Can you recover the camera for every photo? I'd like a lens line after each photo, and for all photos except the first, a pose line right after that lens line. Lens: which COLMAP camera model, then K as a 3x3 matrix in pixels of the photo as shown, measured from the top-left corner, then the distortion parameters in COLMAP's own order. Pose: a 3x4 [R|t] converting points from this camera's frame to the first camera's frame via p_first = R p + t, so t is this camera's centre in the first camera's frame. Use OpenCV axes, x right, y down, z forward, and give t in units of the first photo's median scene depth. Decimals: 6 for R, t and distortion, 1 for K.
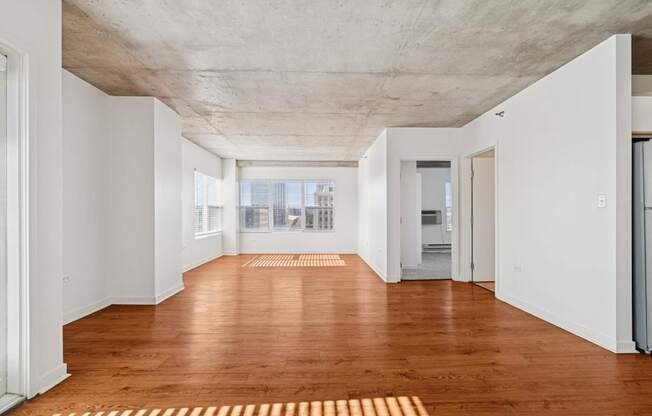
lens RADIAL K [[298.6, 0, 325.8], [0, 298.6, 217.7], [0, 0, 1]] dist [-0.001712, -0.000047]
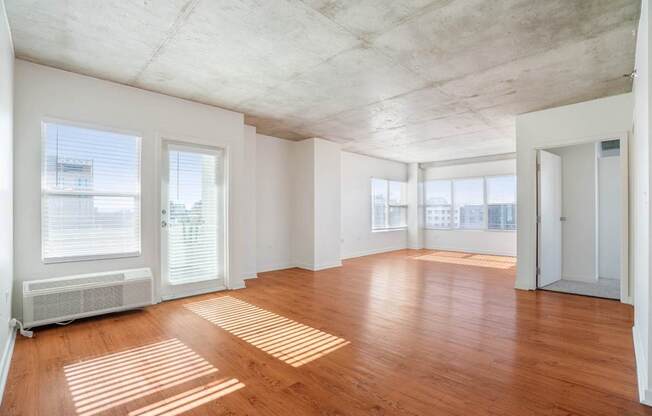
lens RADIAL K [[306.0, 0, 327.7], [0, 306.0, 215.7], [0, 0, 1]] dist [-0.057565, 0.022279]
pose [[0.683206, 0.004383, -0.730213, 0.474714], [-0.004902, 0.999987, 0.001416, 0.001211], [0.730210, 0.002612, 0.683218, -0.028418]]
